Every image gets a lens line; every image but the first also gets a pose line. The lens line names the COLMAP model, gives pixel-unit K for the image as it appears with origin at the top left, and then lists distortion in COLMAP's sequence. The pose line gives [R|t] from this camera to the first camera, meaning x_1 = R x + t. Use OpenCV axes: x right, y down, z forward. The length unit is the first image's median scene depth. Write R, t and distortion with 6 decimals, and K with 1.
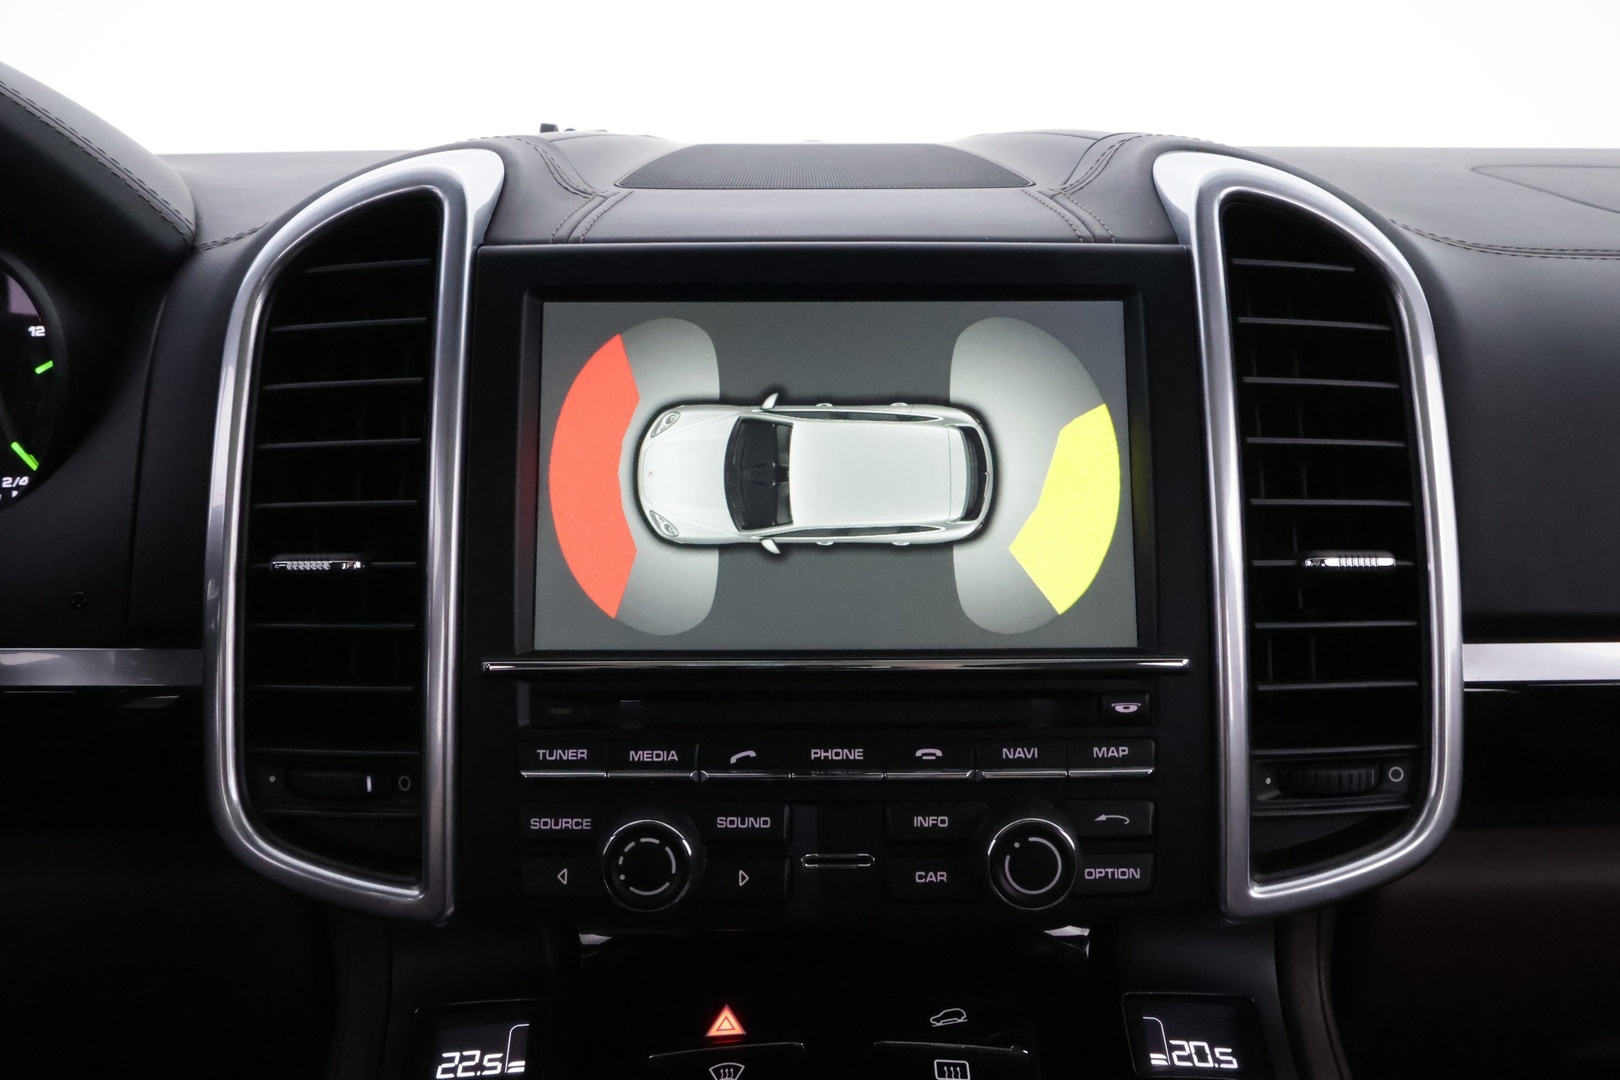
lens RADIAL K [[1370.9, 0, 817.4], [0, 1370.9, 543.5], [0, 0, 1]] dist [-0.008904, 0.001905]
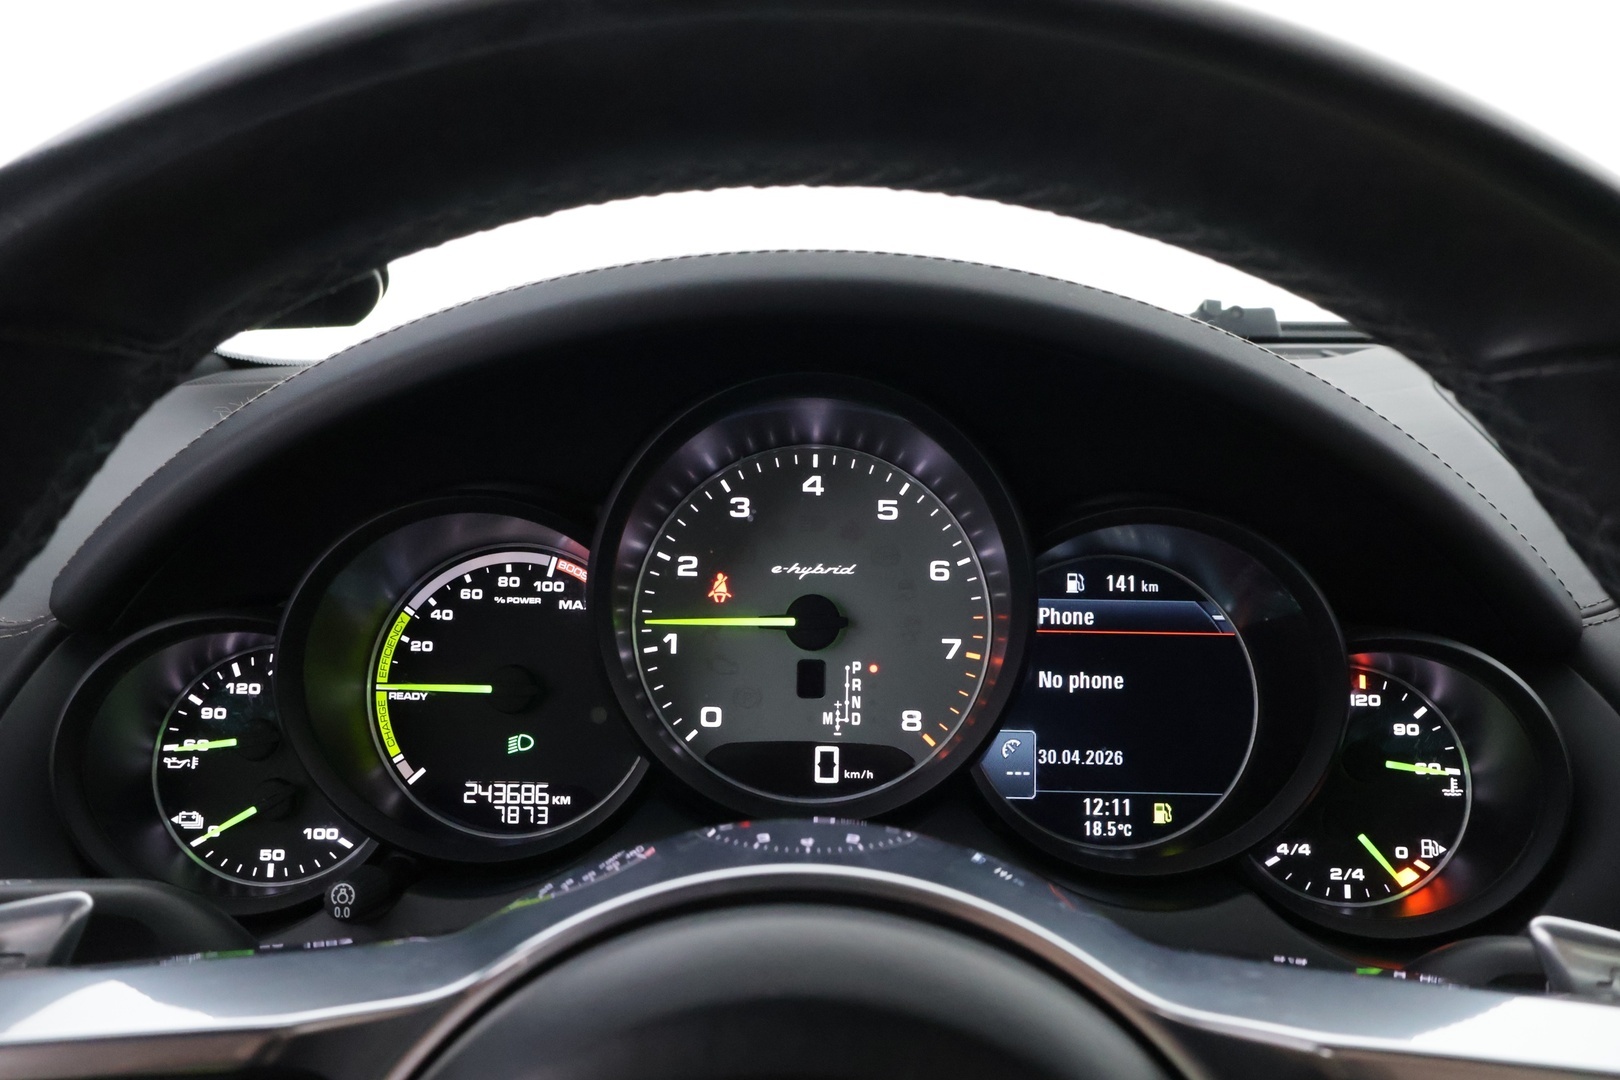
lens RADIAL K [[1370.9, 0, 811.9], [0, 1370.9, 534.1], [0, 0, 1]] dist [-0.008904, 0.001905]
pose [[0.999624, 0.023865, -0.013508, -1.160288], [-0.024196, 0.999397, -0.024917, -0.294000], [0.012905, 0.025234, 0.999598, 0.130361]]
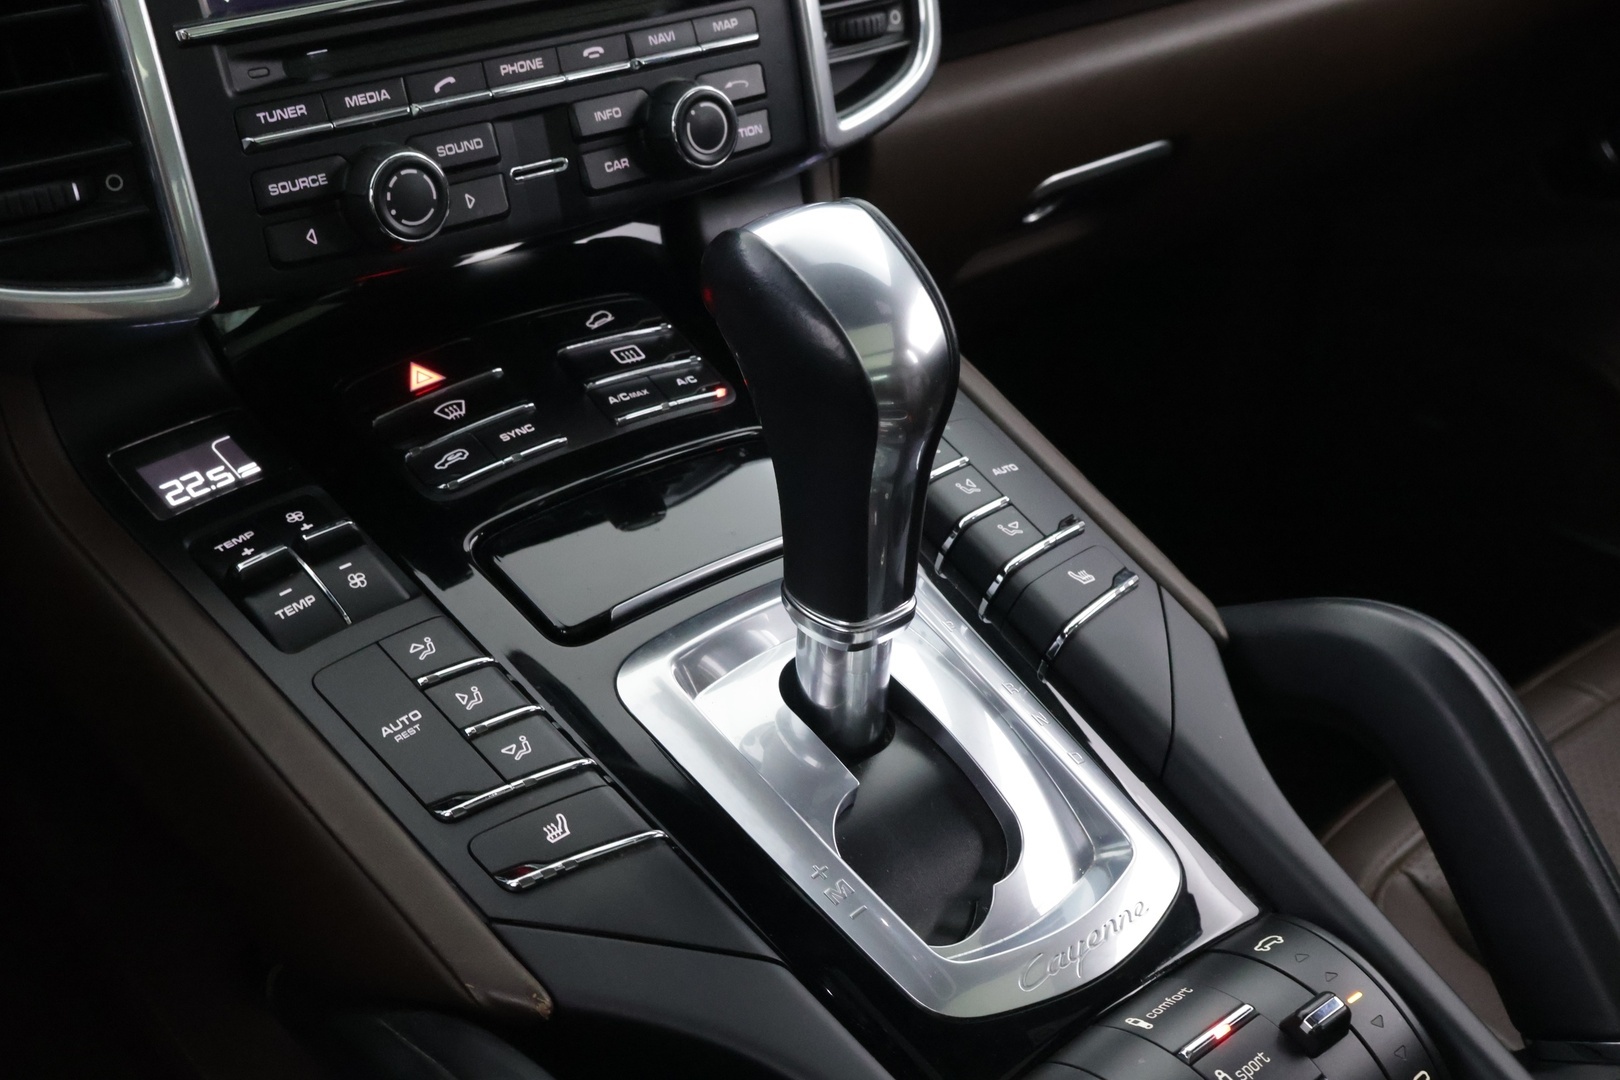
lens RADIAL K [[1935.4, 0, 813.9], [0, 1935.4, 535.1], [0, 0, 1]] dist [0.012012, 0.000000]
pose [[0.770238, -0.304328, 0.560462, -0.757280], [0.145824, 0.939562, 0.309772, 0.063407], [-0.620861, -0.156869, 0.768065, -0.341003]]
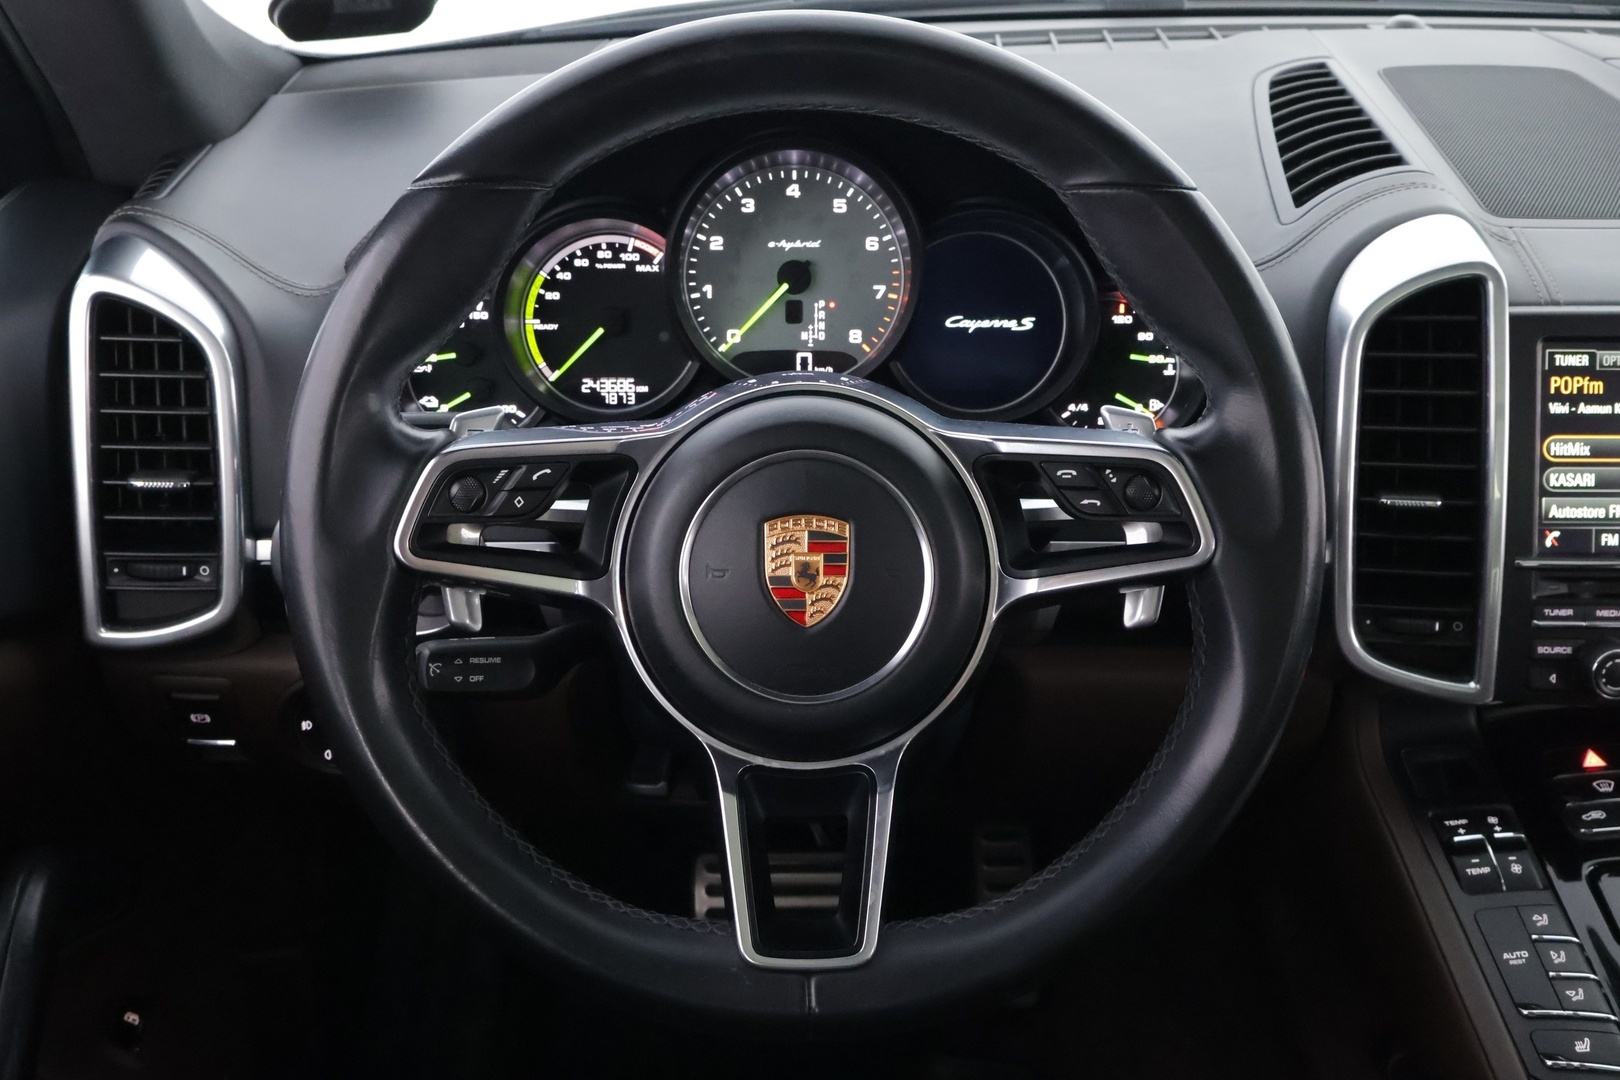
lens RADIAL K [[1865.6, 0, 807.9], [0, 1865.6, 548.7], [0, 0, 1]] dist [0.010190, 0.000000]
pose [[0.999810, 0.006540, 0.018383, -1.200517], [-0.010171, 0.978715, 0.204971, -0.411801], [-0.016651, -0.205119, 0.978595, -1.332335]]
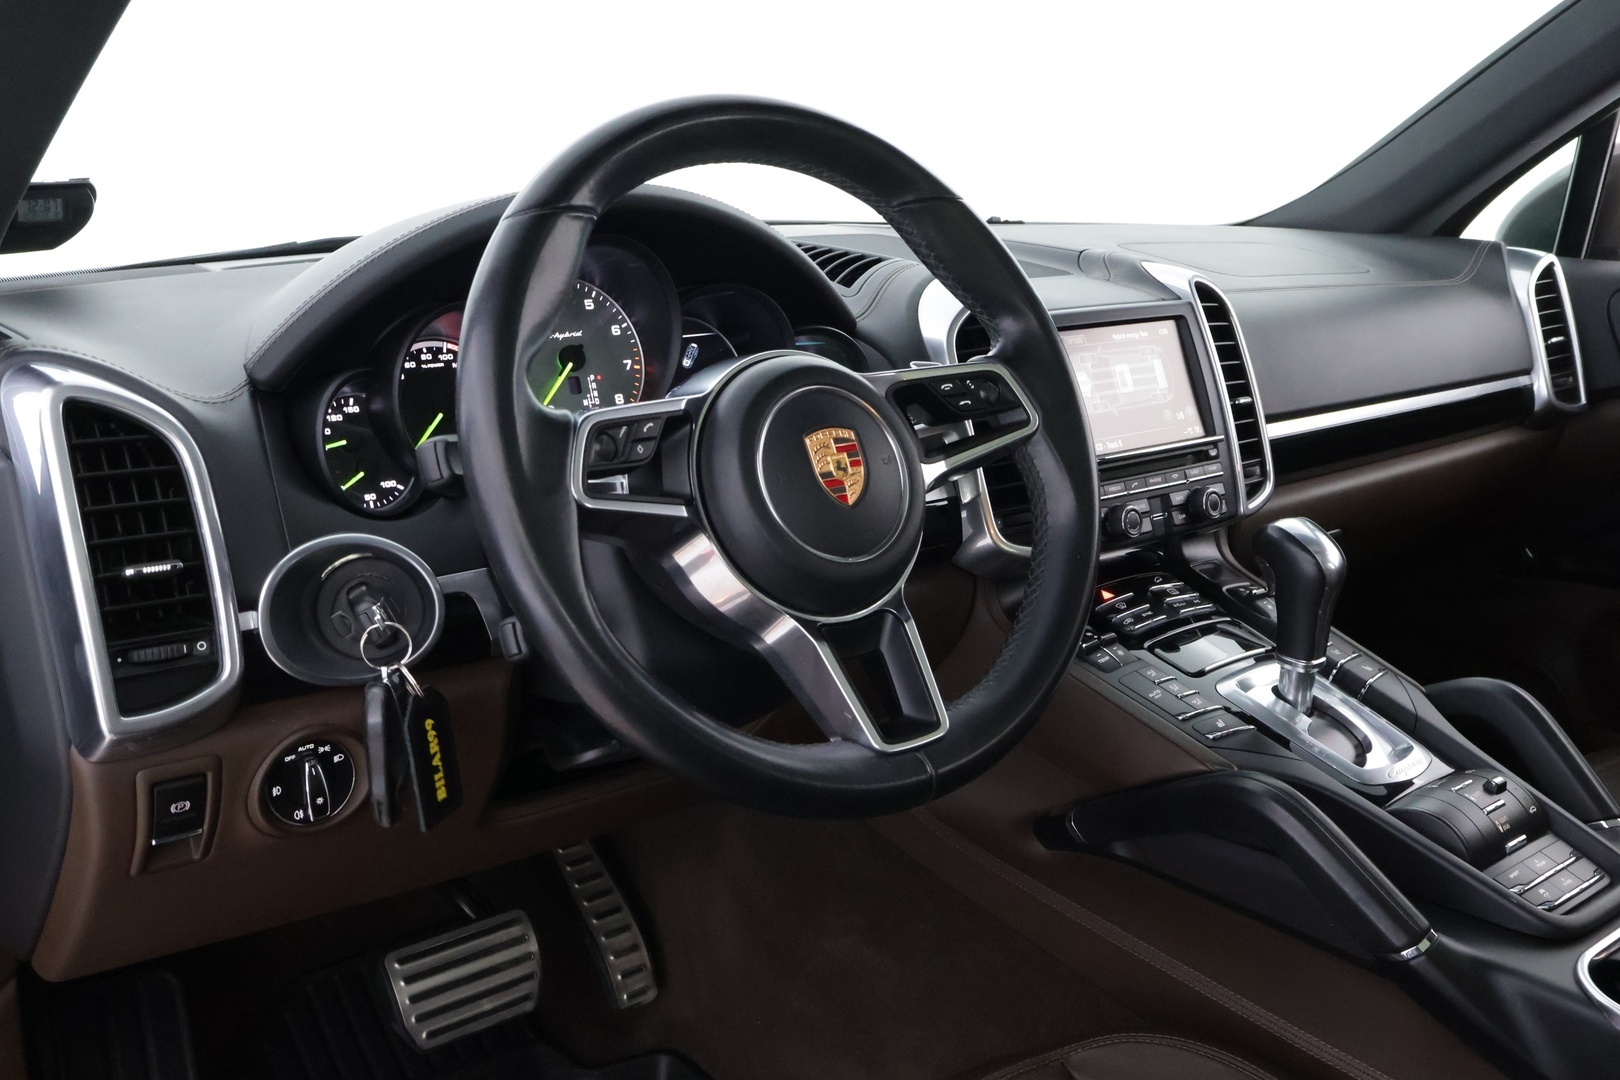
lens RADIAL K [[1511.2, 0, 808.7], [0, 1511.2, 561.8], [0, 0, 1]] dist [0.018781, 0.000000]
pose [[0.787513, -0.159828, 0.595213, -2.537819], [0.148618, 0.986535, 0.068274, -0.005830], [-0.598111, 0.034693, 0.800662, -1.152940]]
